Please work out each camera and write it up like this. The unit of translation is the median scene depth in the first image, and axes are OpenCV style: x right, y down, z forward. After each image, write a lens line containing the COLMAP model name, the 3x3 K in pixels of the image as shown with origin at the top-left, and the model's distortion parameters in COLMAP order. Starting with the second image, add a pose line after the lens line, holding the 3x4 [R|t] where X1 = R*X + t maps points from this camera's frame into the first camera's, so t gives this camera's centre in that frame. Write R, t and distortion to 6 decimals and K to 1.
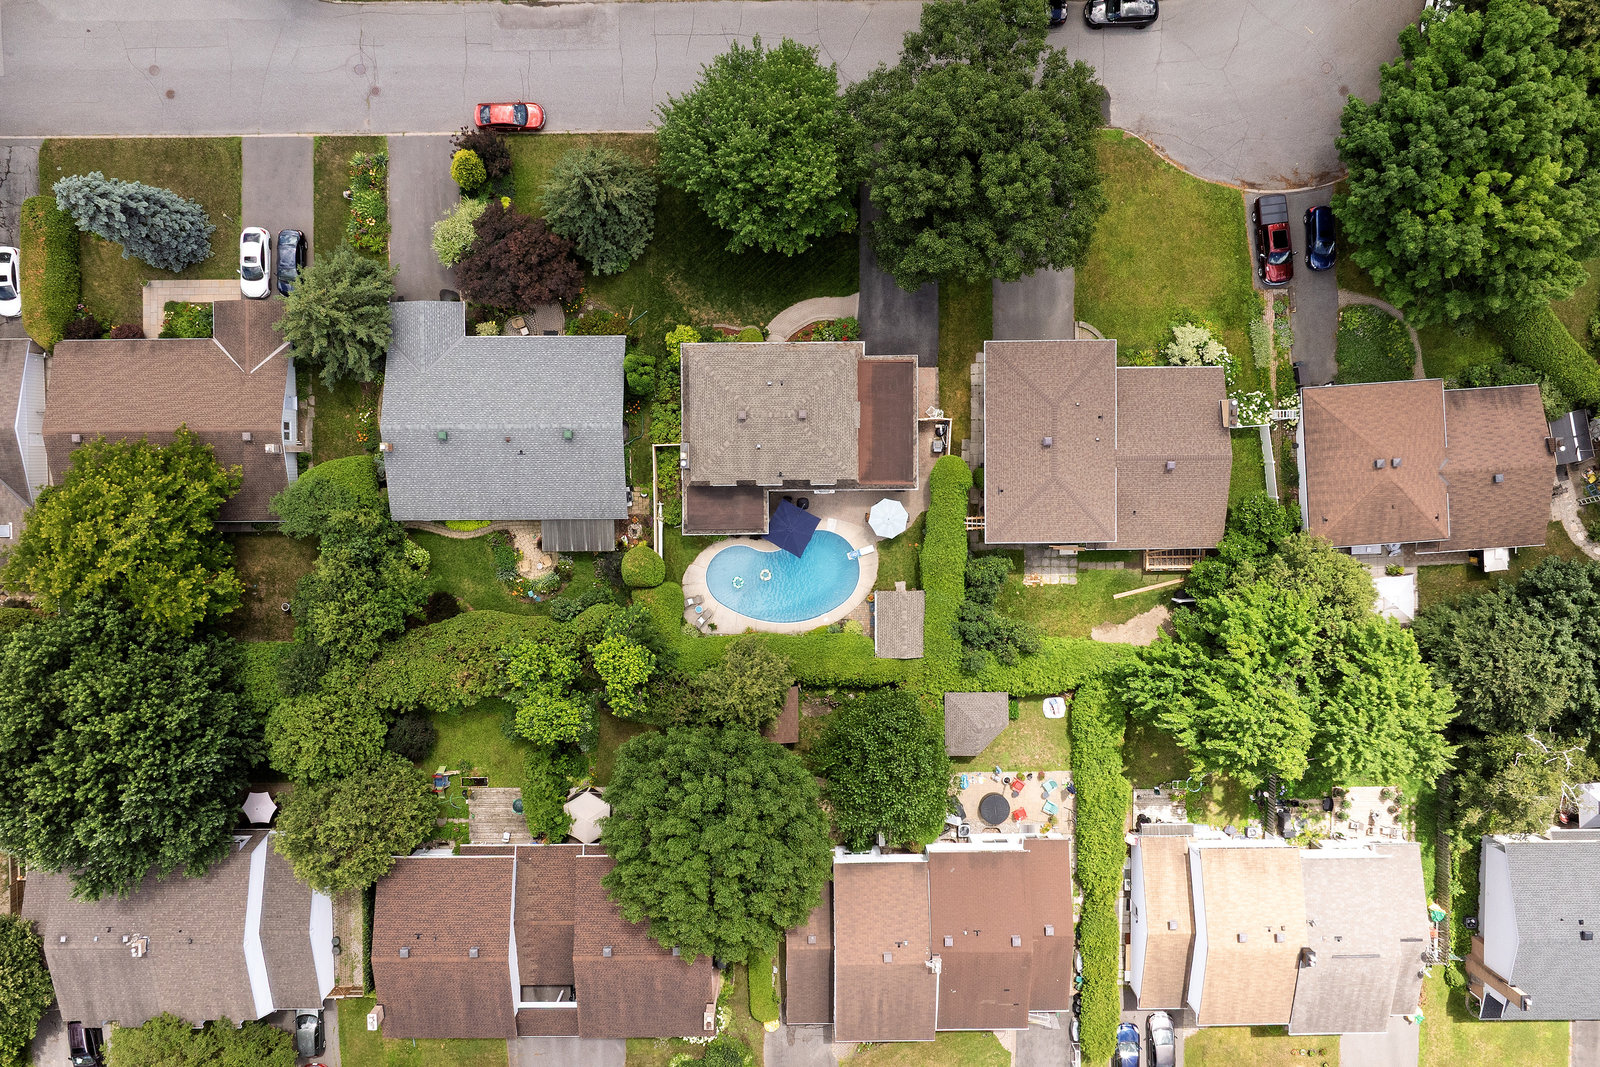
lens RADIAL K [[1310.2, 0, 783.8], [0, 1310.2, 567.9], [0, 0, 1]] dist [-0.006181, -0.000939]
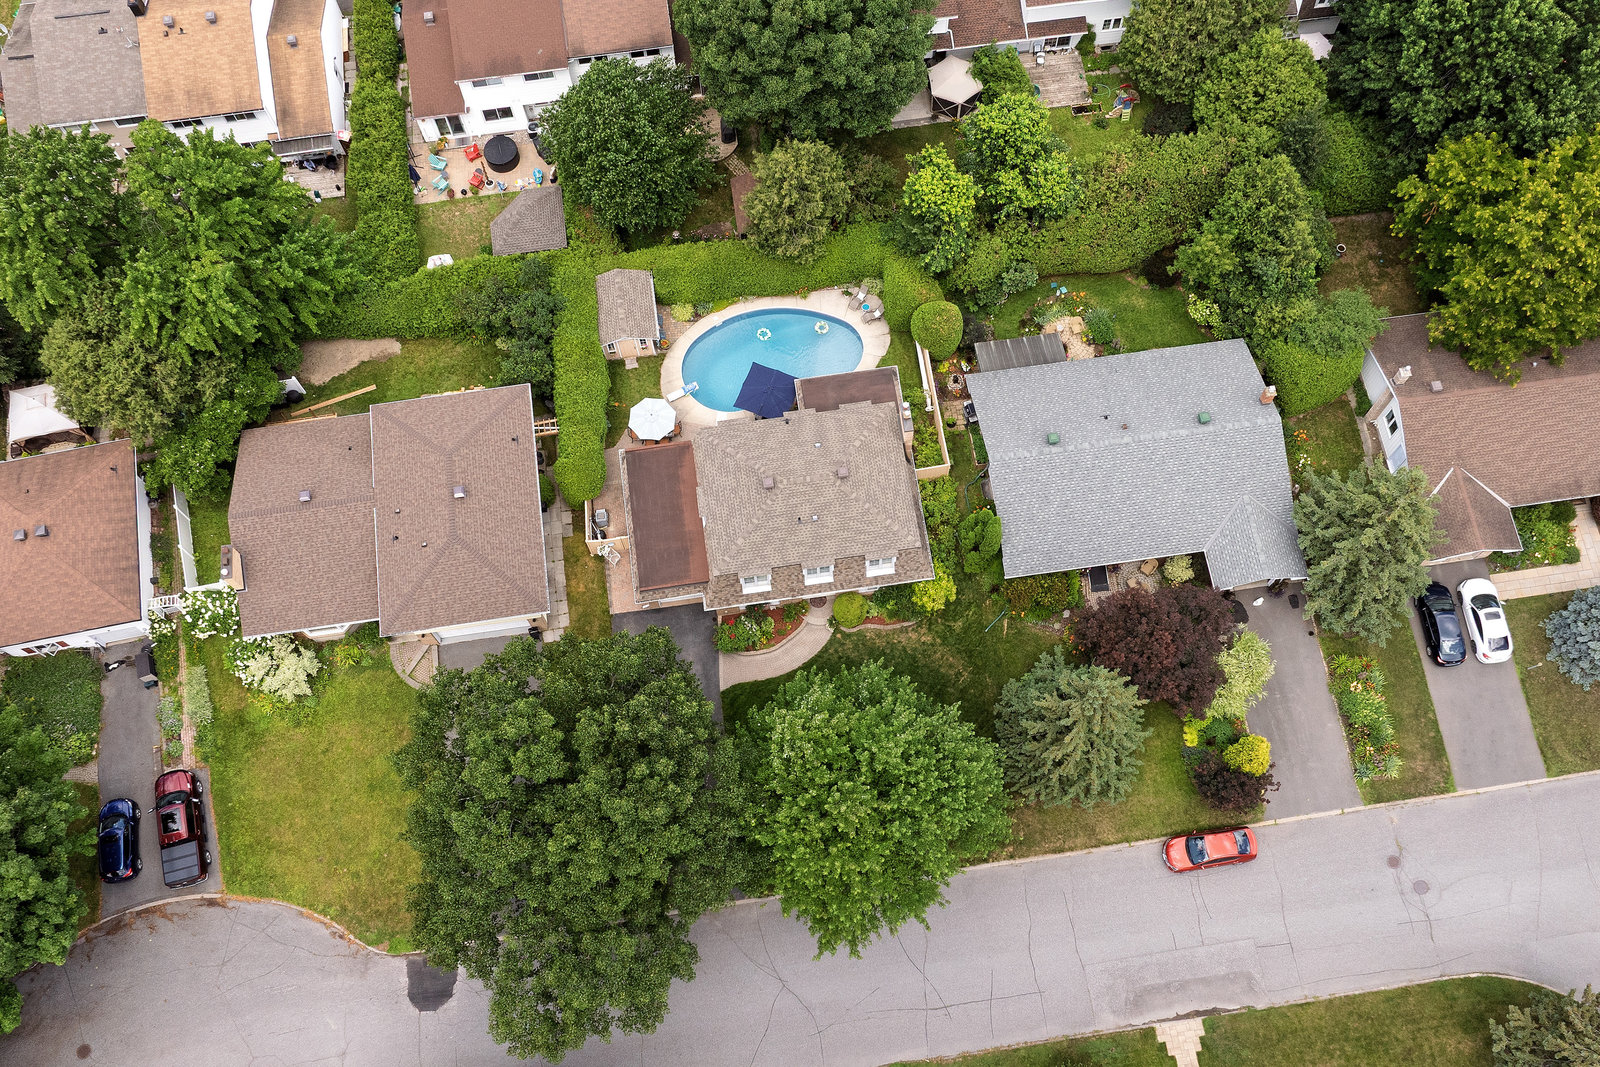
lens RADIAL K [[1433.5, 0, 830.2], [0, 1433.5, 545.1], [0, 0, 1]] dist [-0.004593, -0.018503]
pose [[-0.990354, 0.131785, -0.042802, 0.018112], [-0.138559, -0.943502, 0.301008, -0.395797], [-0.000715, 0.304035, 0.952661, 0.165285]]
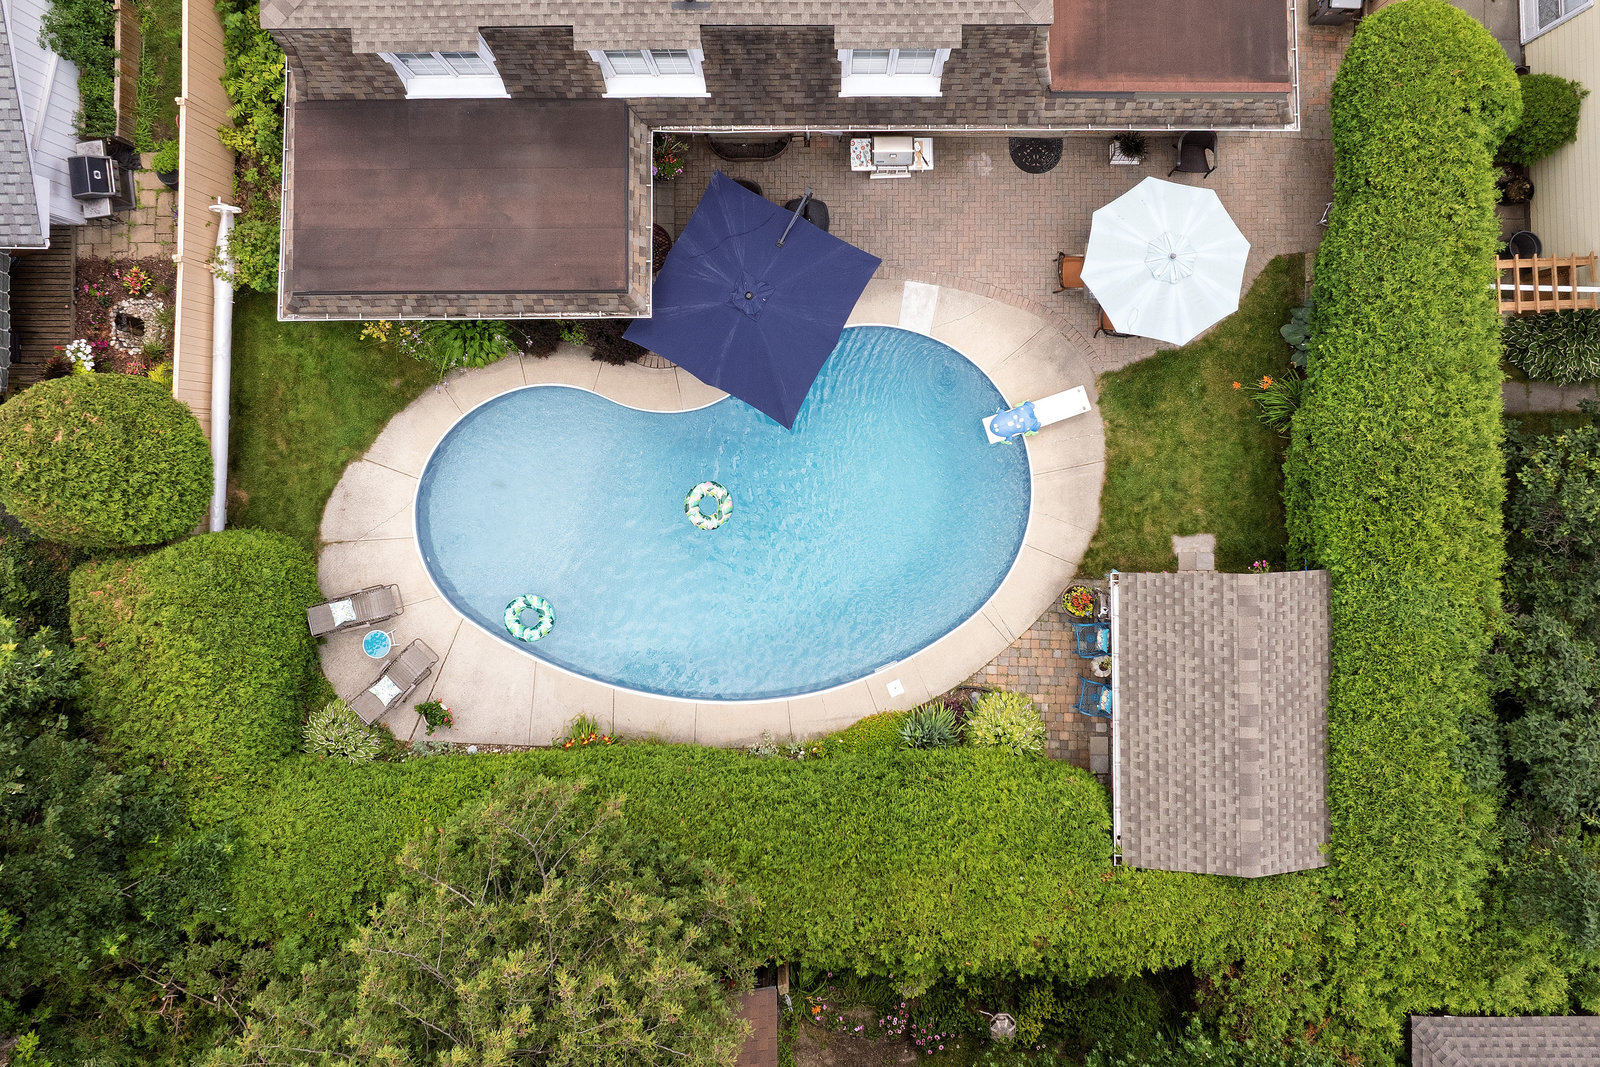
lens RADIAL K [[1318.2, 0, 800.0], [0, 1318.2, 533.5], [0, 0, 1]] dist [-0.016591, -0.001597]
pose [[0.999939, 0.007587, -0.007988, 0.016207], [-0.007634, 0.999953, -0.005893, 0.012058], [0.007943, 0.005953, 0.999951, 0.765991]]
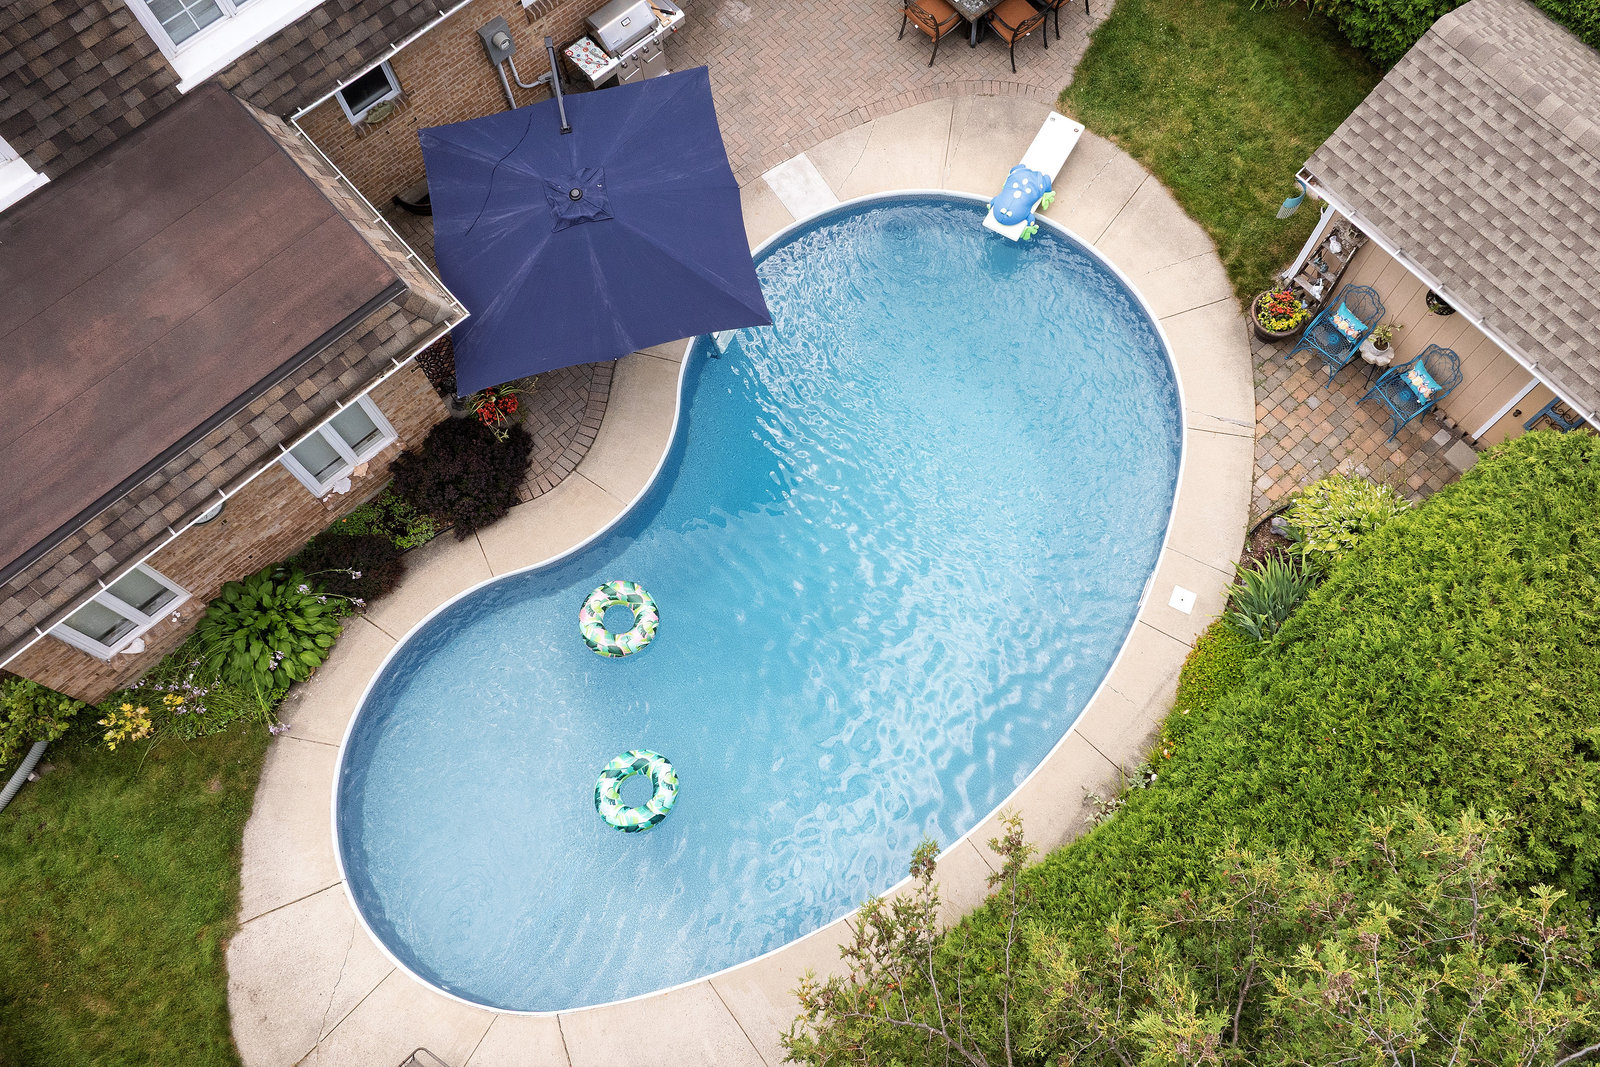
lens RADIAL K [[1392.3, 0, 931.0], [0, 1392.3, 534.0], [0, 0, 1]] dist [-0.019786, -0.008840]
pose [[0.732330, -0.638425, 0.236867, -0.024631], [0.680855, 0.692297, -0.239085, 0.055246], [-0.011345, 0.336361, 0.941665, 0.864475]]
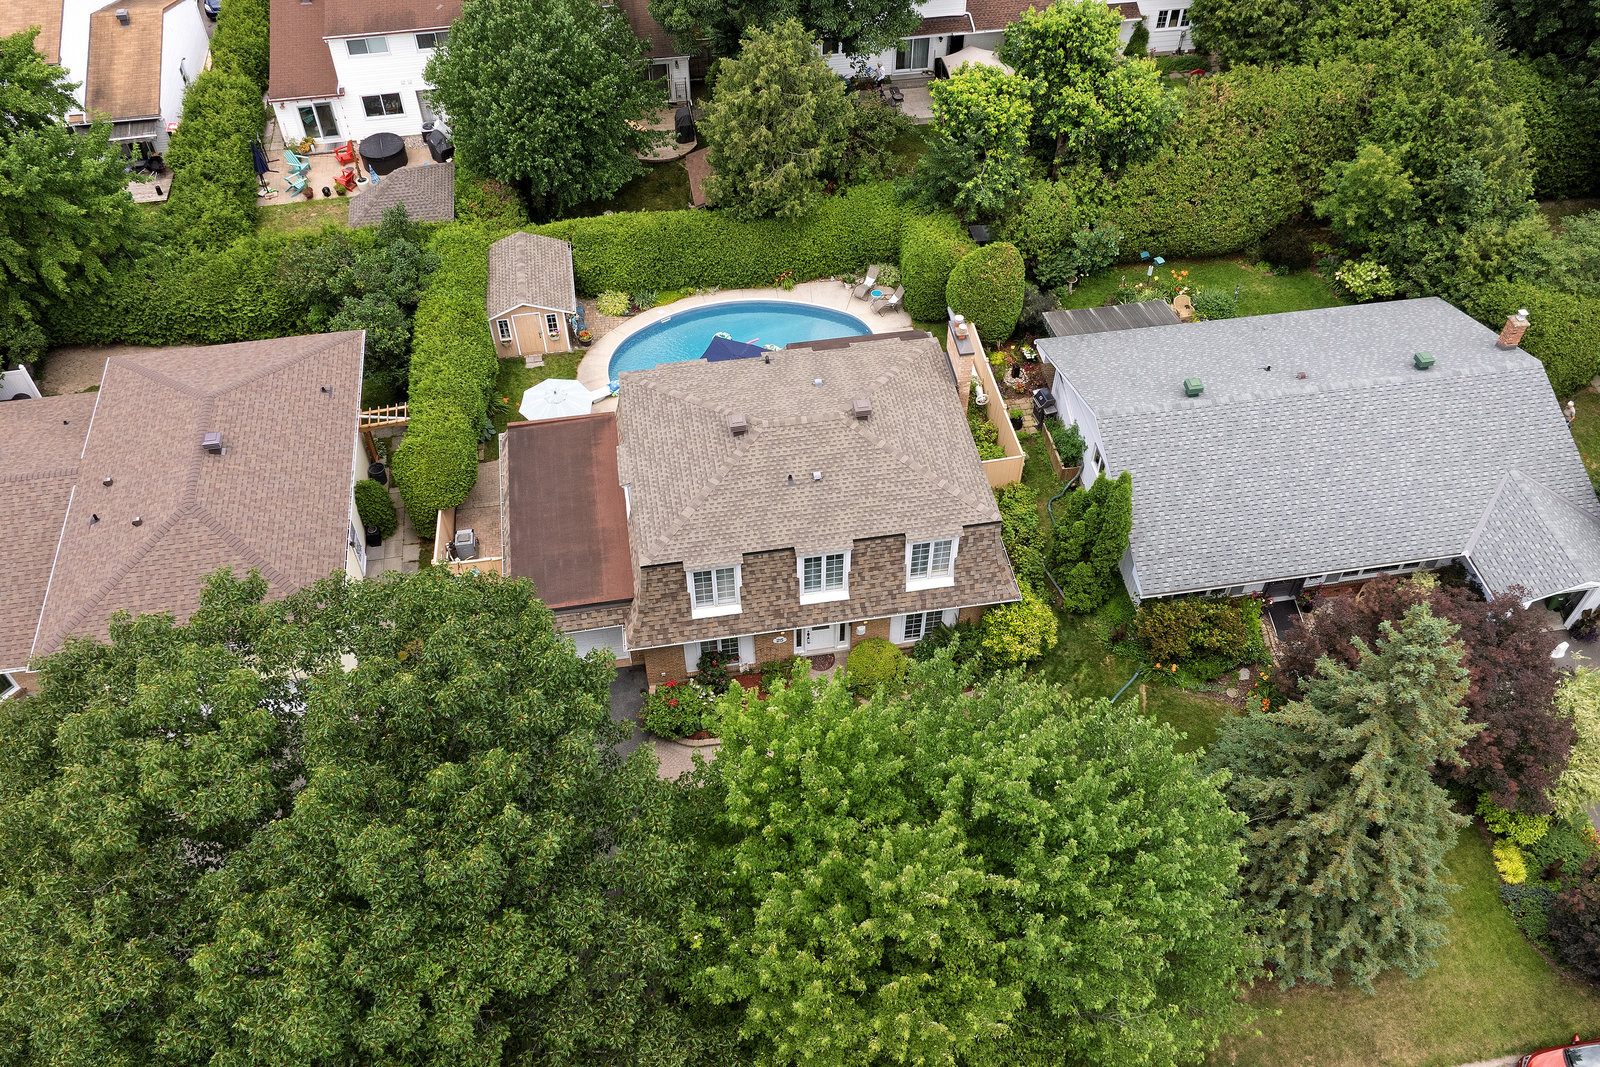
lens RADIAL K [[1318.2, 0, 800.0], [0, 1318.2, 533.5], [0, 0, 1]] dist [-0.016591, -0.001597]
pose [[-0.988188, 0.119839, -0.095517, 0.039605], [-0.153238, -0.779835, 0.606940, -0.414743], [-0.001752, 0.614407, 0.788987, 0.606447]]
